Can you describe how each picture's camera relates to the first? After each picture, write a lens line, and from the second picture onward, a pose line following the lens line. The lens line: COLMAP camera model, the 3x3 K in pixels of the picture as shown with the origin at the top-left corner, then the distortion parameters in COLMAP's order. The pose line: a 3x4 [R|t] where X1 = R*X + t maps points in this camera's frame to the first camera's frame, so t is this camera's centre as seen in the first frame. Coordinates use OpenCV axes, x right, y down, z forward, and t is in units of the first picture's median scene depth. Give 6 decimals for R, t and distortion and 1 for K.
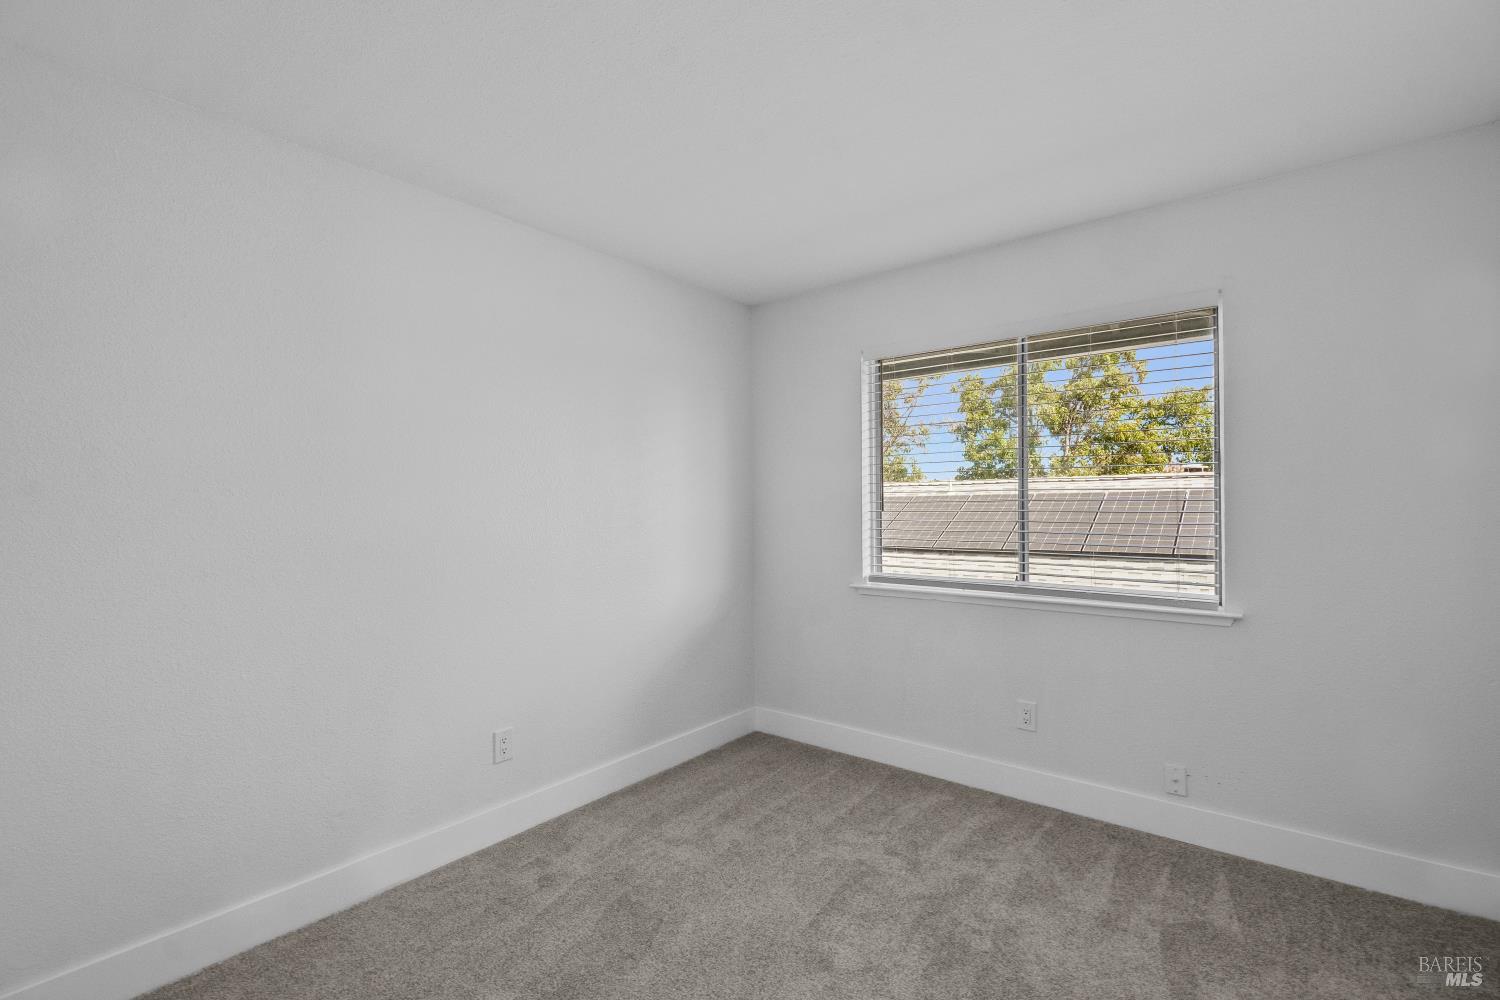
lens RADIAL K [[680.9, 0, 738.2], [0, 680.9, 493.3], [0, 0, 1]] dist [0.007429, -0.005123]
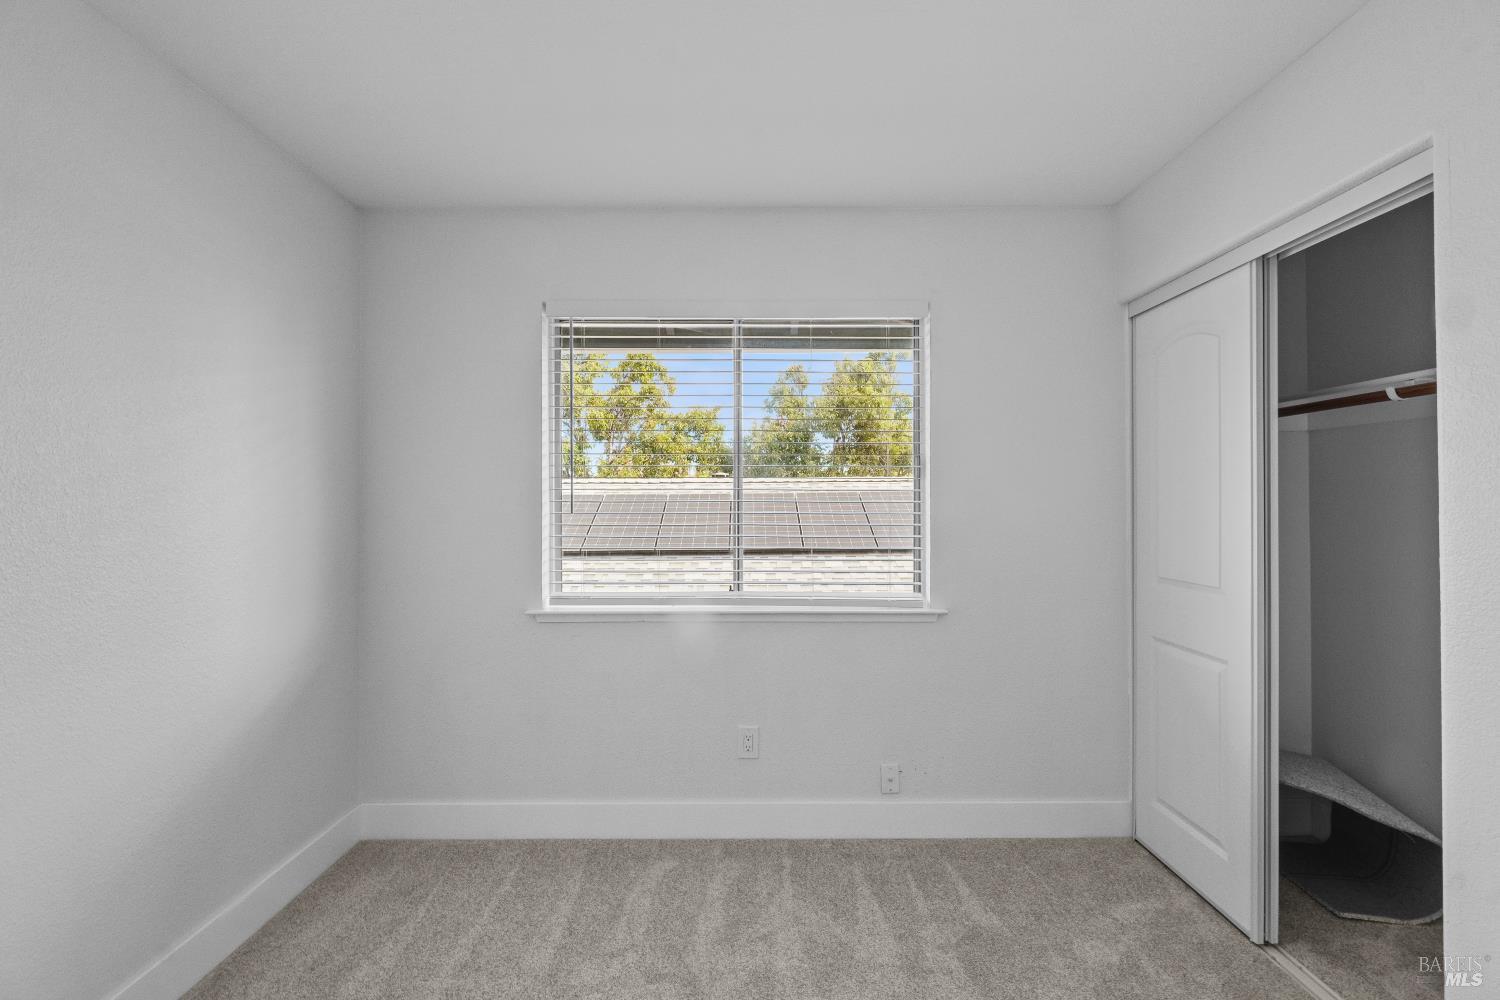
lens RADIAL K [[680.9, 0, 758.6], [0, 680.9, 499.4], [0, 0, 1]] dist [0.007429, -0.005123]
pose [[0.770535, 0.009407, 0.637328, -0.128929], [-0.014673, 0.999888, 0.002982, 0.004888], [-0.637229, -0.011649, 0.770587, 0.287472]]
